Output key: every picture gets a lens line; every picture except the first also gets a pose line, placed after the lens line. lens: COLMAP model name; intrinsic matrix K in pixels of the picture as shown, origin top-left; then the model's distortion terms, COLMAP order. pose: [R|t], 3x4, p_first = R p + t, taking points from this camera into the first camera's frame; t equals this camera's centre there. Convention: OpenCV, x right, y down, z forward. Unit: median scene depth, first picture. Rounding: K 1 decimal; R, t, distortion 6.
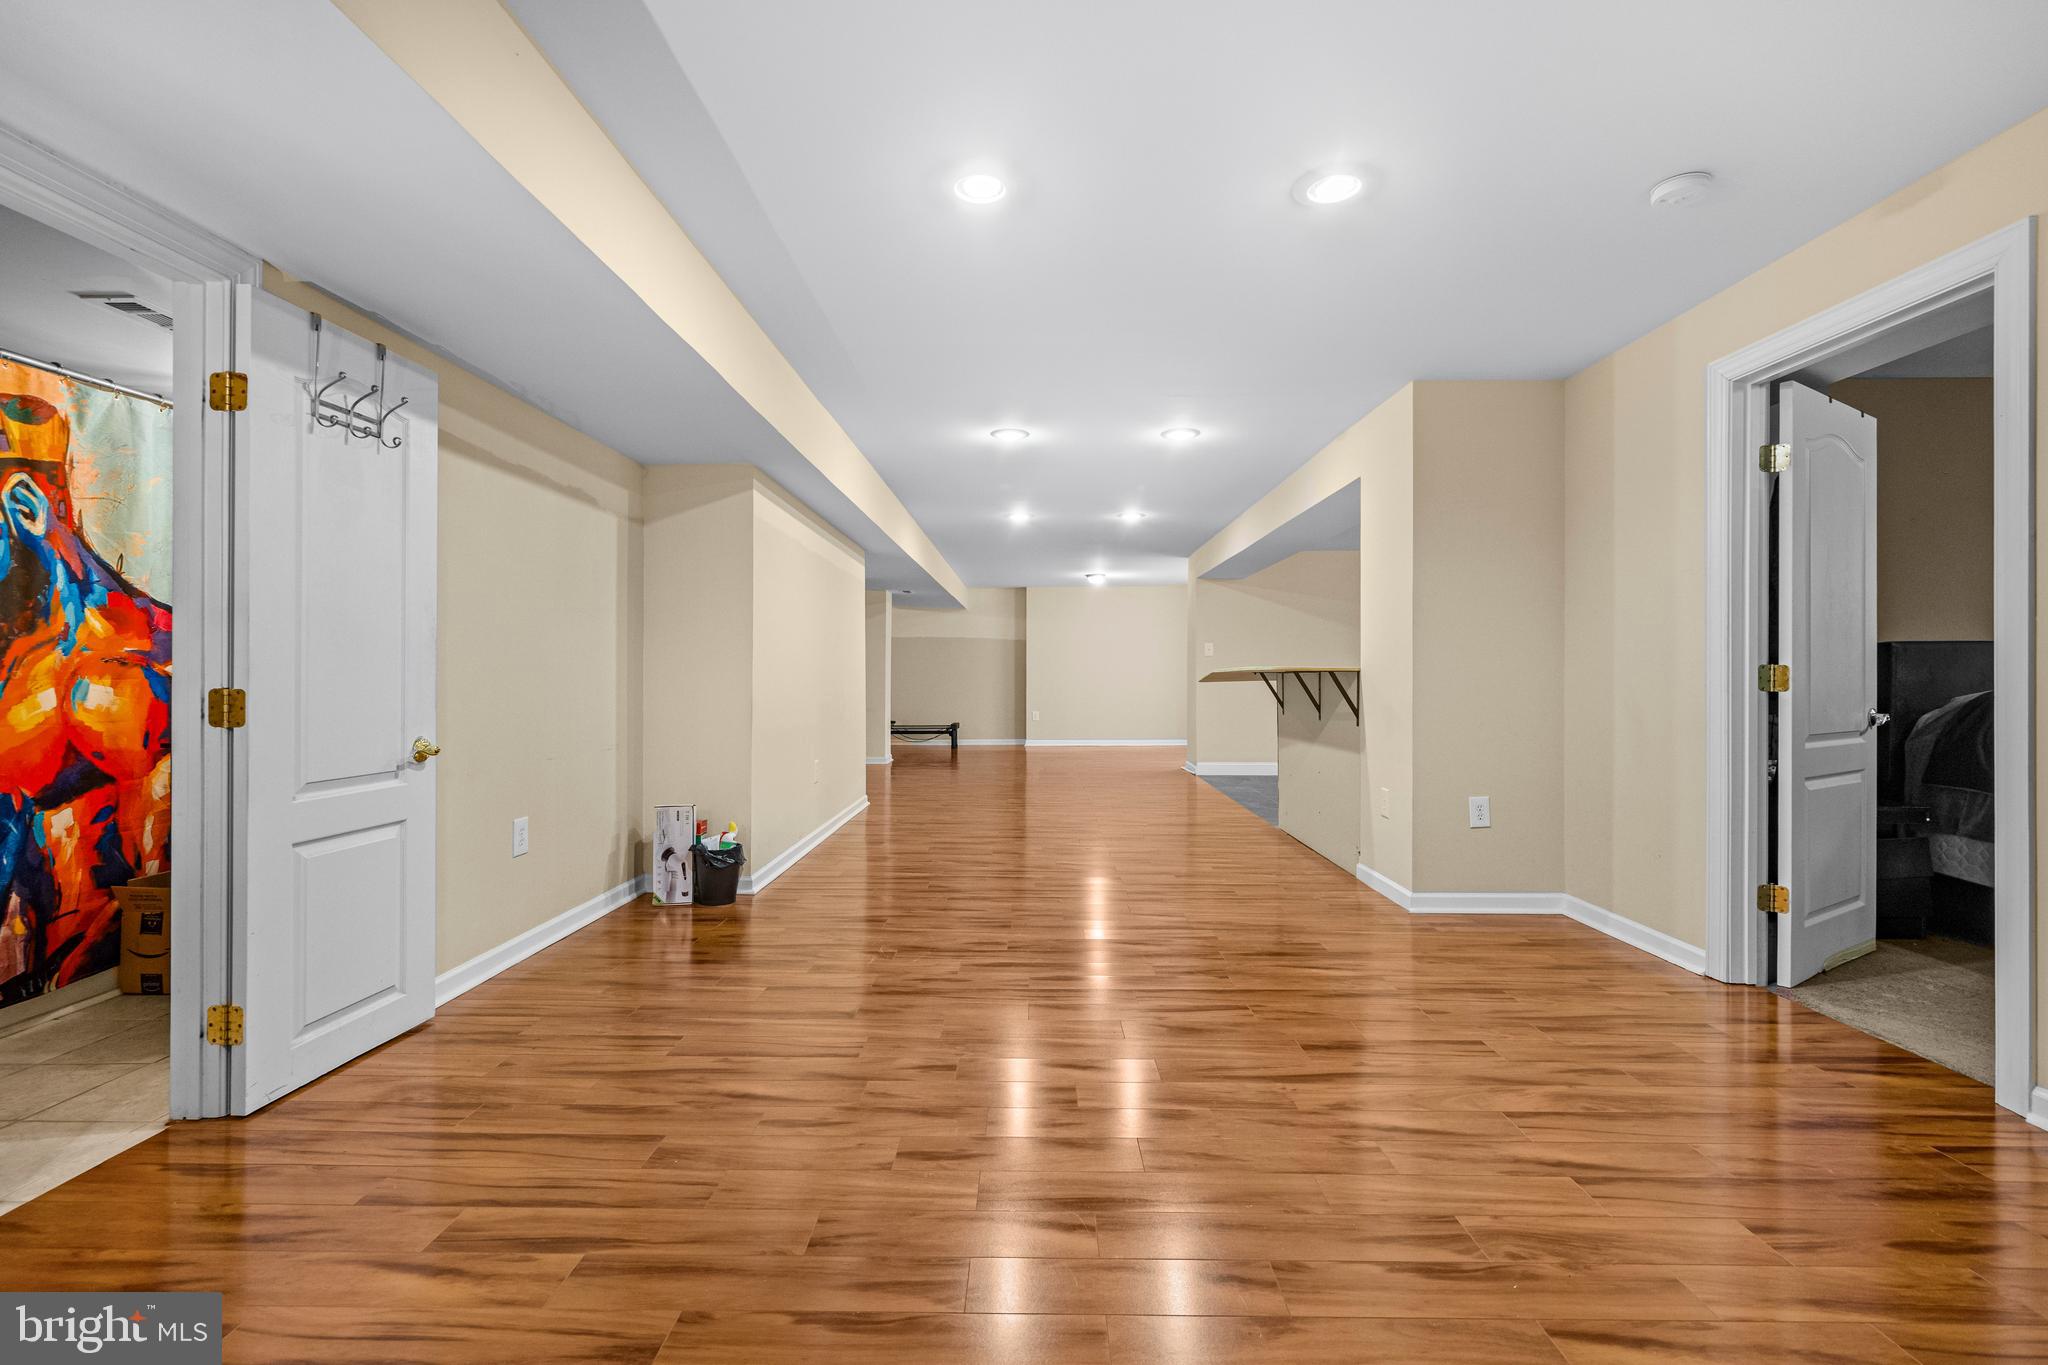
lens RADIAL K [[879.5, 0, 1018.2], [0, 879.5, 676.4], [0, 0, 1]] dist [0.005051, -0.001064]
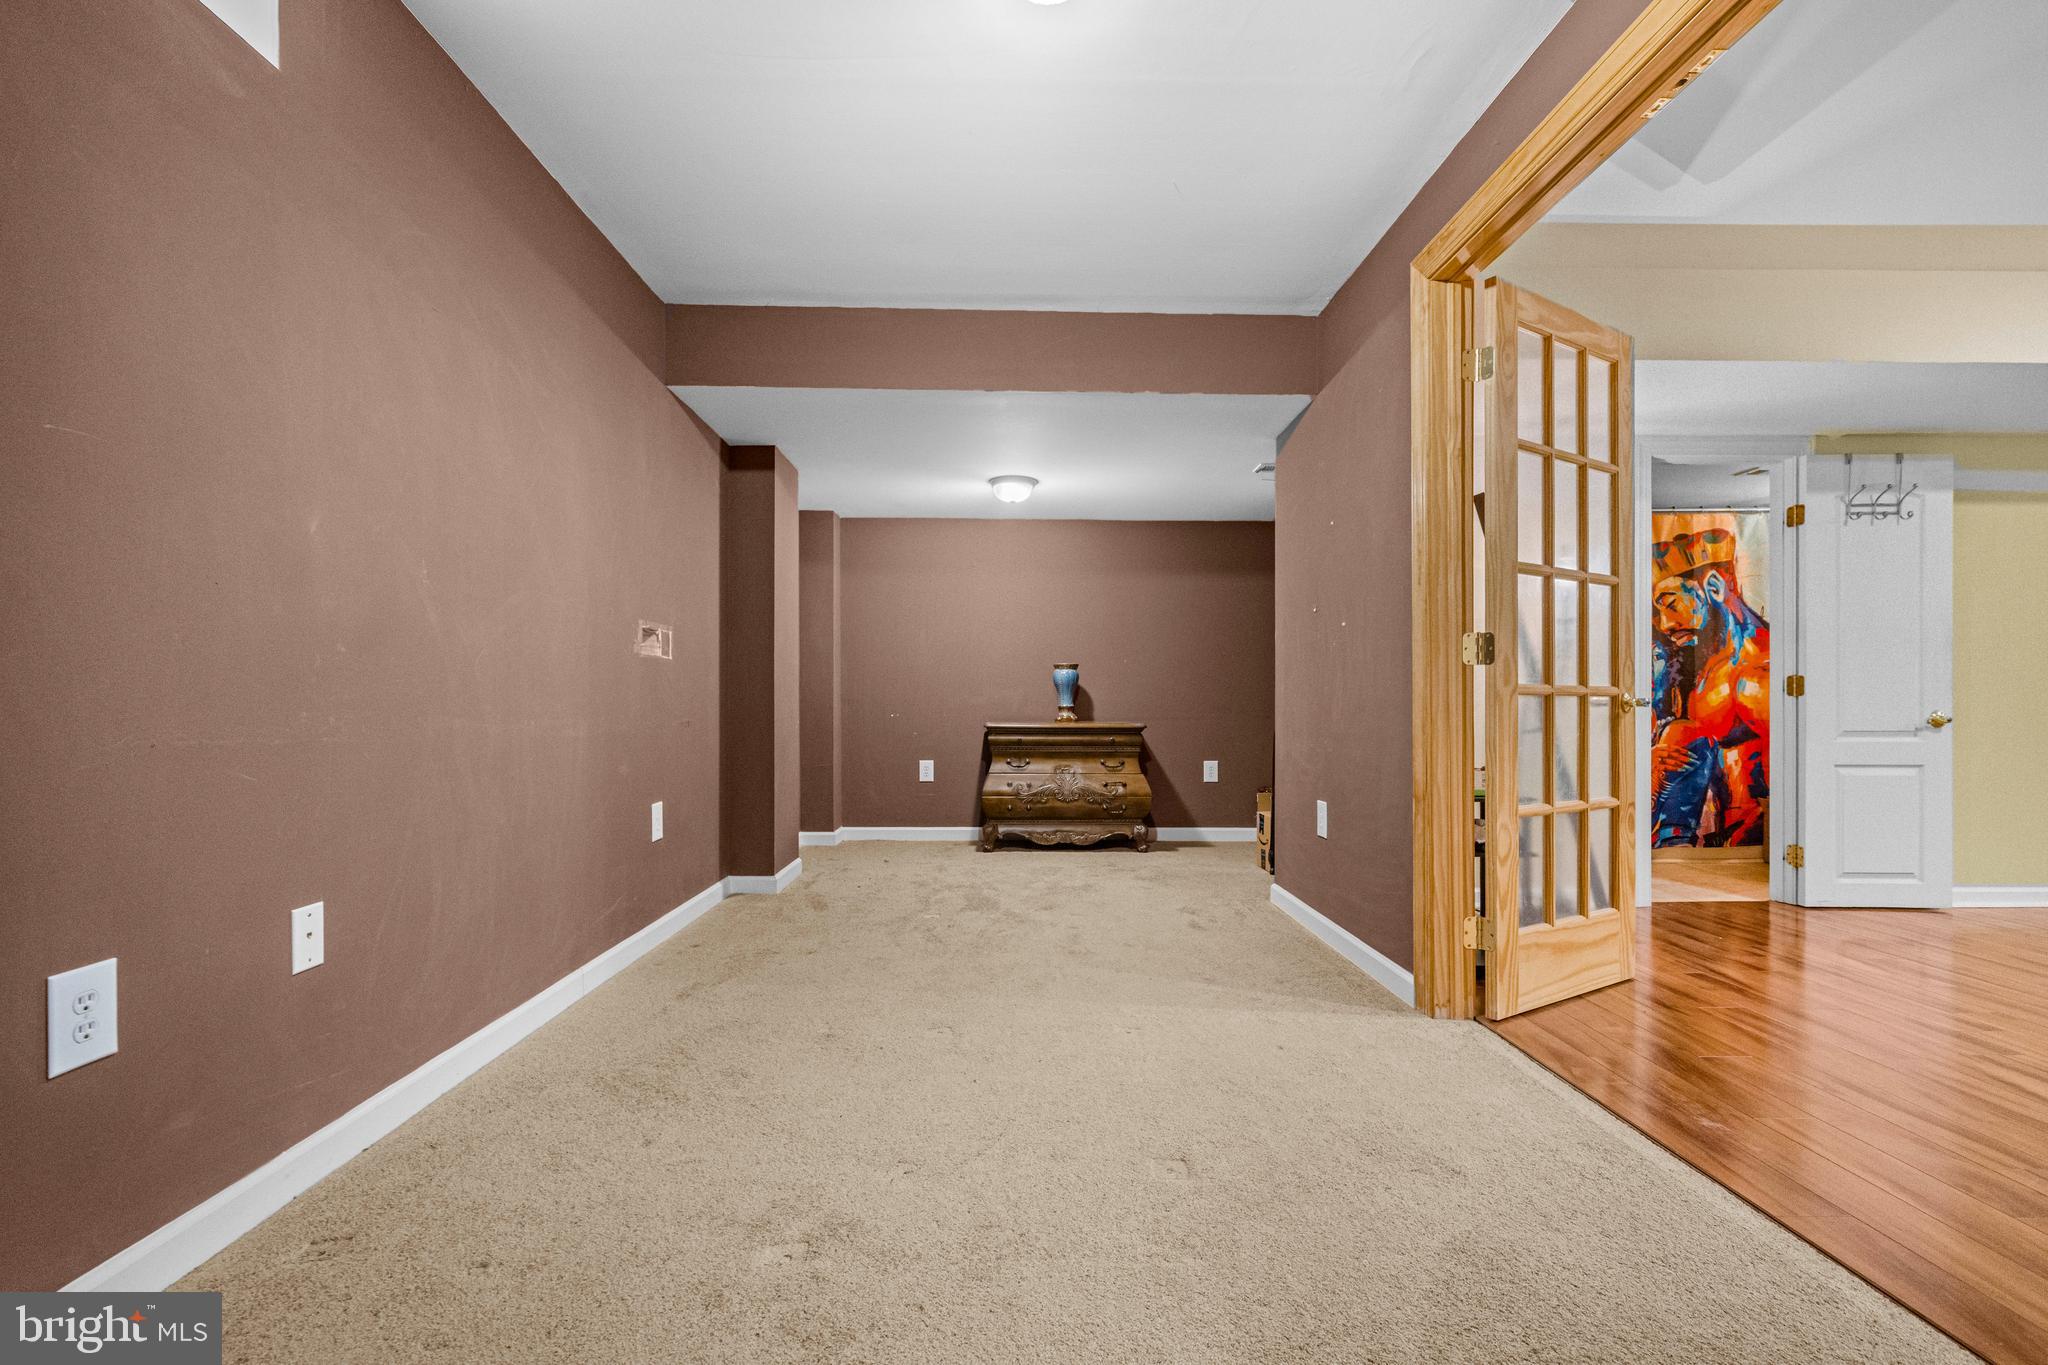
lens RADIAL K [[879.5, 0, 1020.5], [0, 879.5, 699.4], [0, 0, 1]] dist [0.005051, -0.001064]
pose [[0.028547, -0.005825, -0.999575, 0.728723], [-0.000668, 0.999983, -0.005846, 0.060660], [0.999592, 0.000835, 0.028542, -0.545934]]
